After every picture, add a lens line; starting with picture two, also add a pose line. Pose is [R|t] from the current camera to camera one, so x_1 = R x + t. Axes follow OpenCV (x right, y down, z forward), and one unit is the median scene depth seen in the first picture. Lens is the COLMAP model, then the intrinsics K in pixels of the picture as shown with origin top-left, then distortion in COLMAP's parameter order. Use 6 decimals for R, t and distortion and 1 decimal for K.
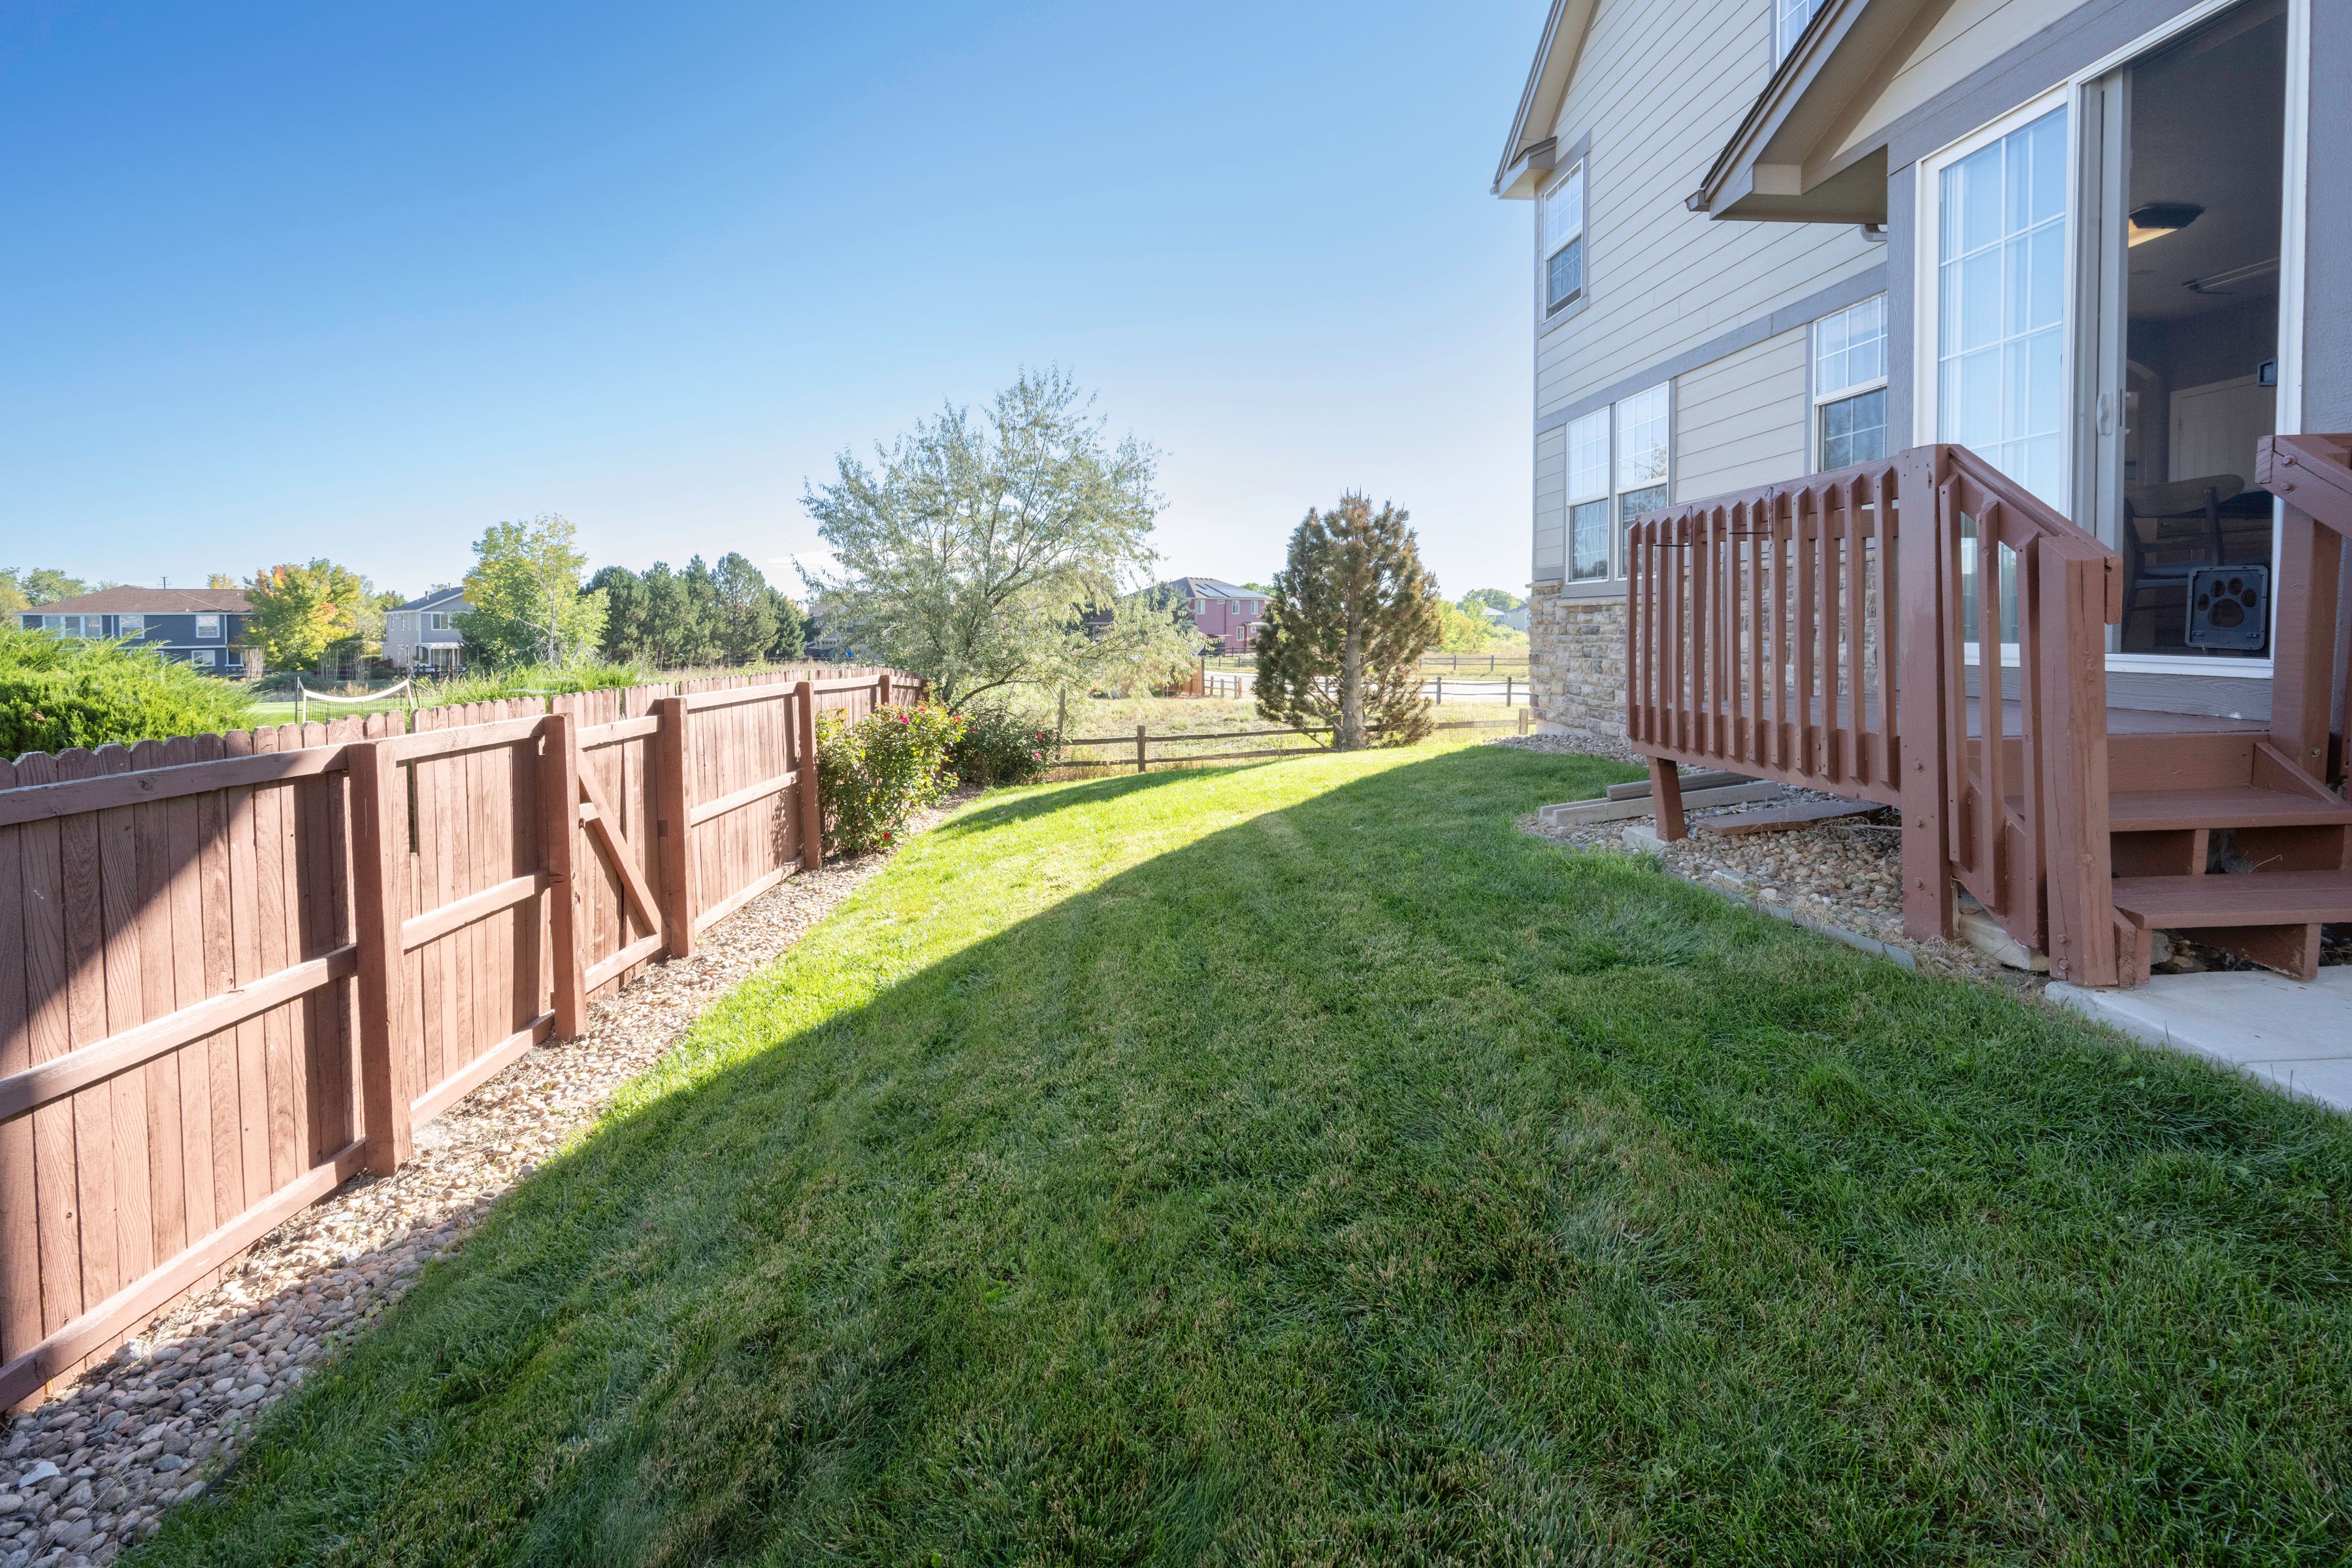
lens RADIAL K [[1042.9, 0, 1174.5], [0, 1042.9, 735.6], [0, 0, 1]] dist [-0.001860, -0.000406]
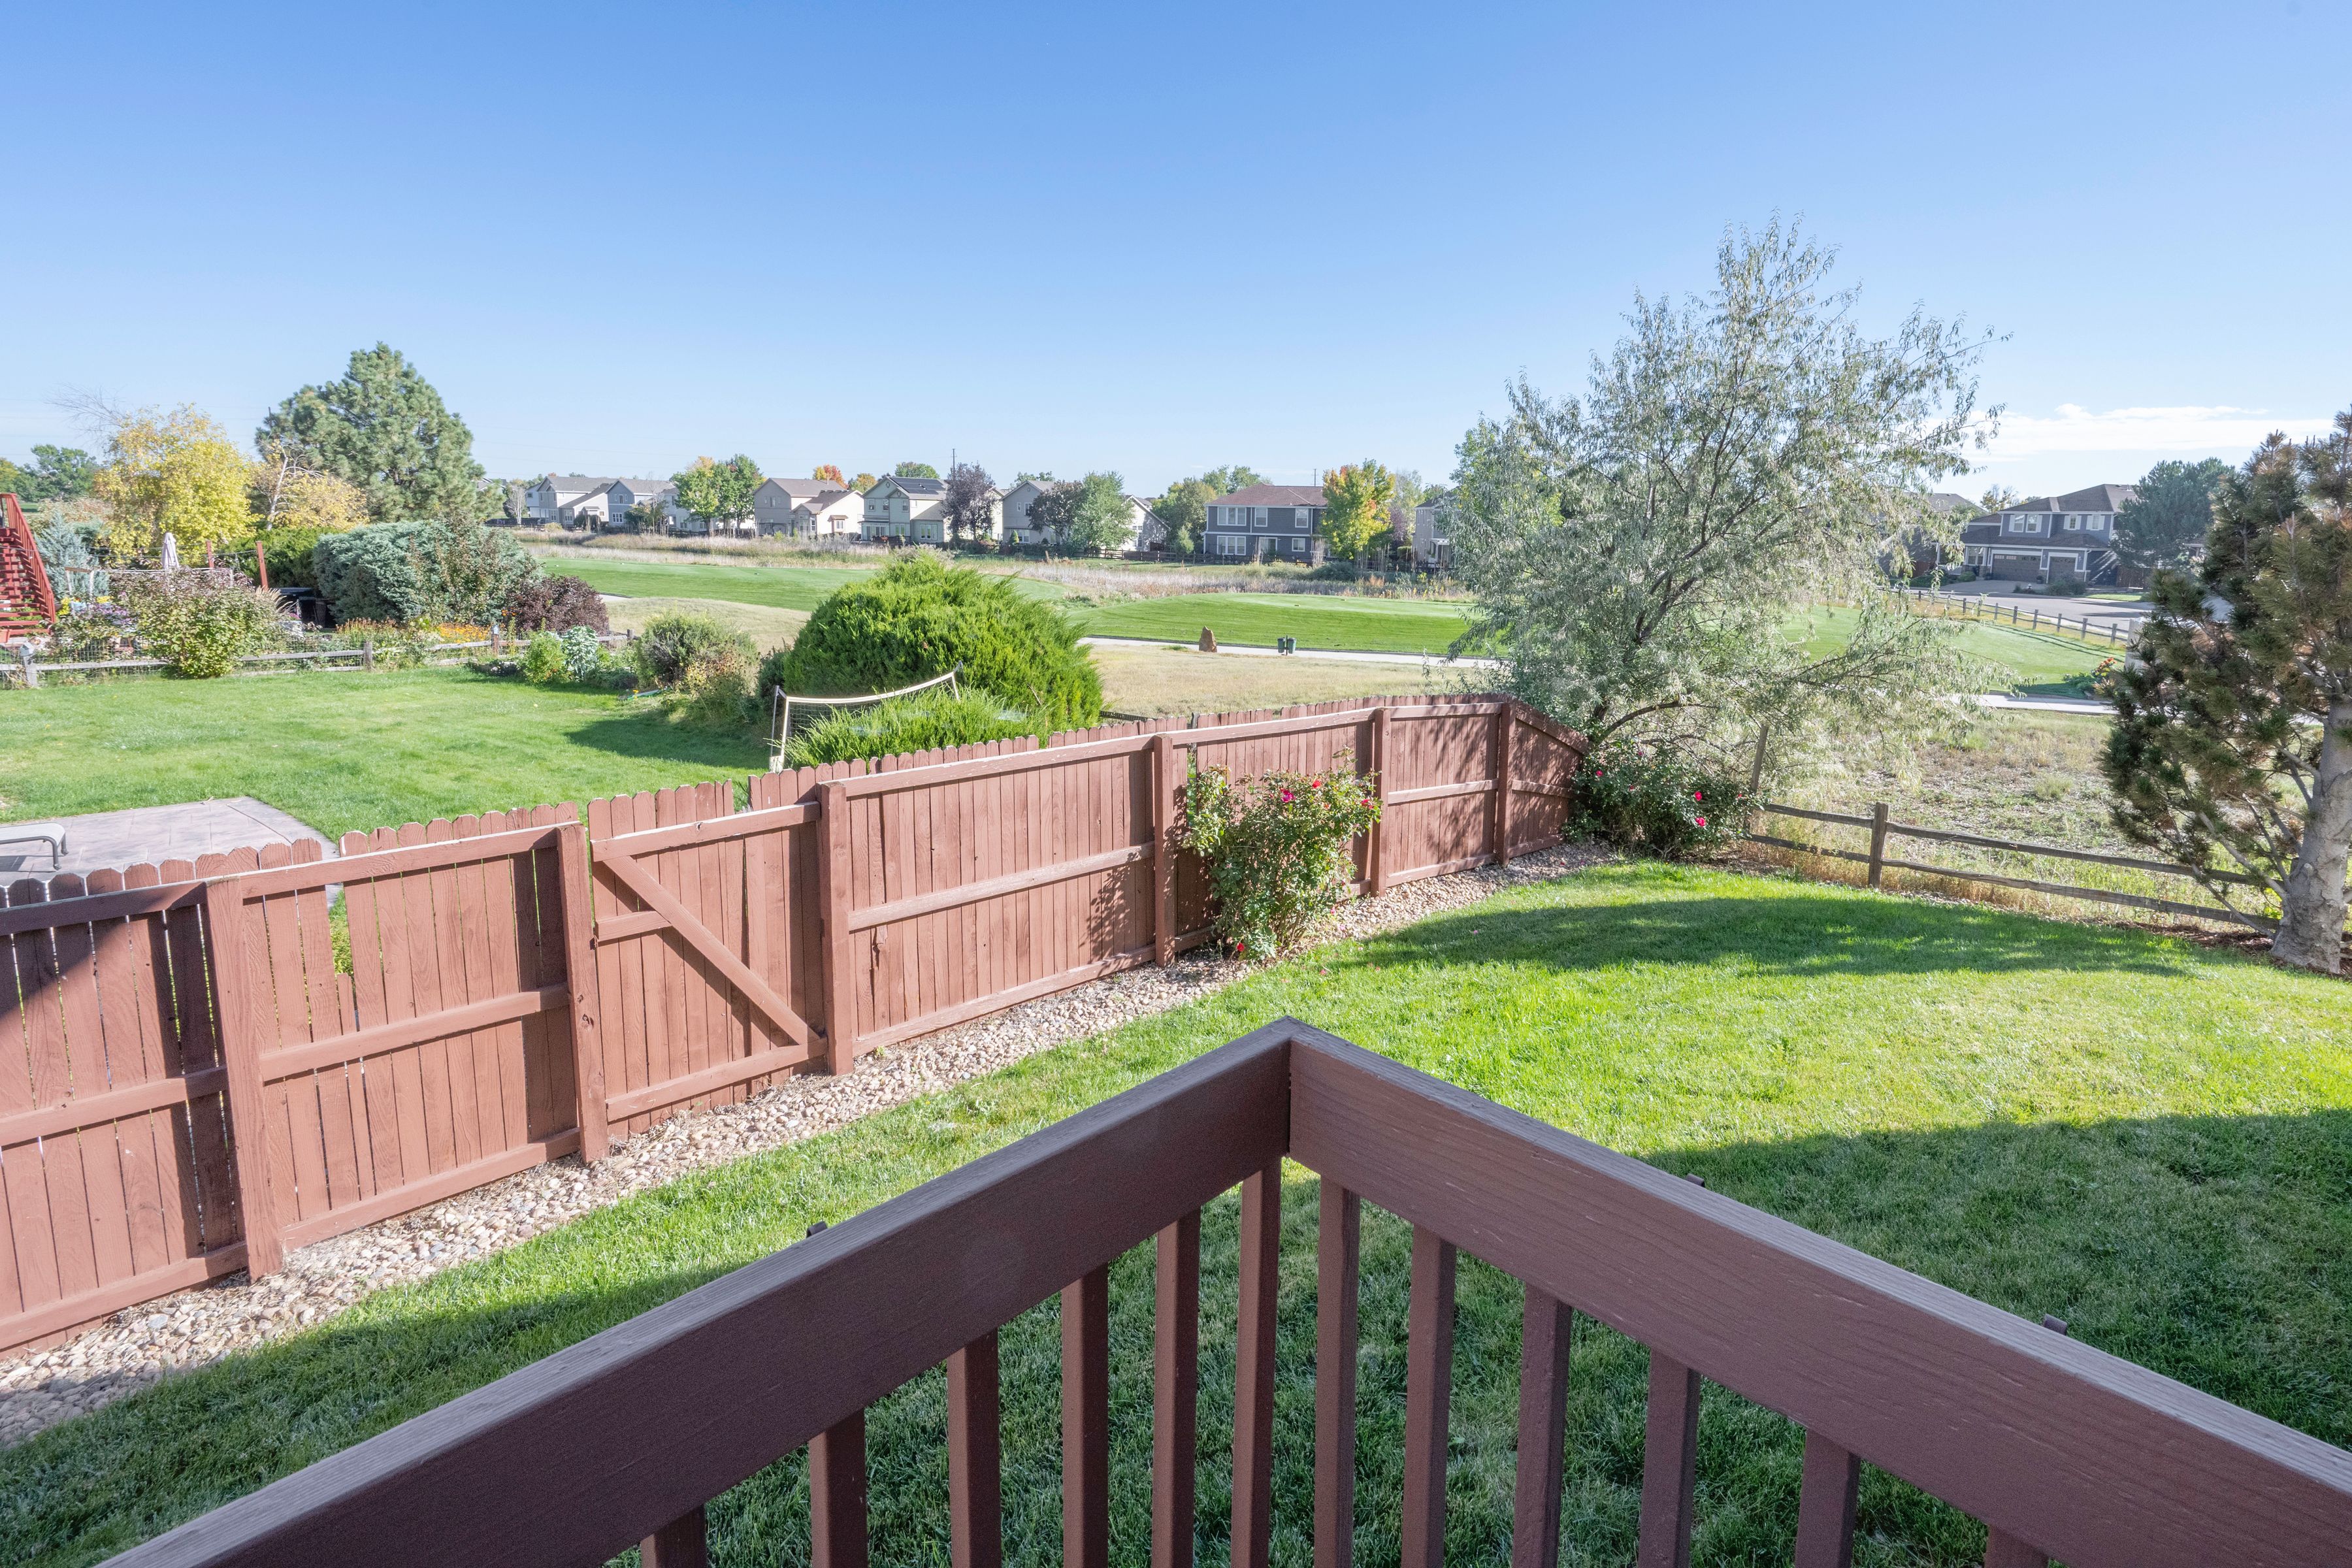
lens RADIAL K [[1178.3, 0, 1173.5], [0, 1178.3, 731.7], [0, 0, 1]] dist [-0.003163, -0.000196]
pose [[0.678419, 0.130146, -0.723055, 0.301808], [-0.080757, 0.991431, 0.102681, -0.148926], [0.730223, -0.011268, 0.683116, 0.401595]]
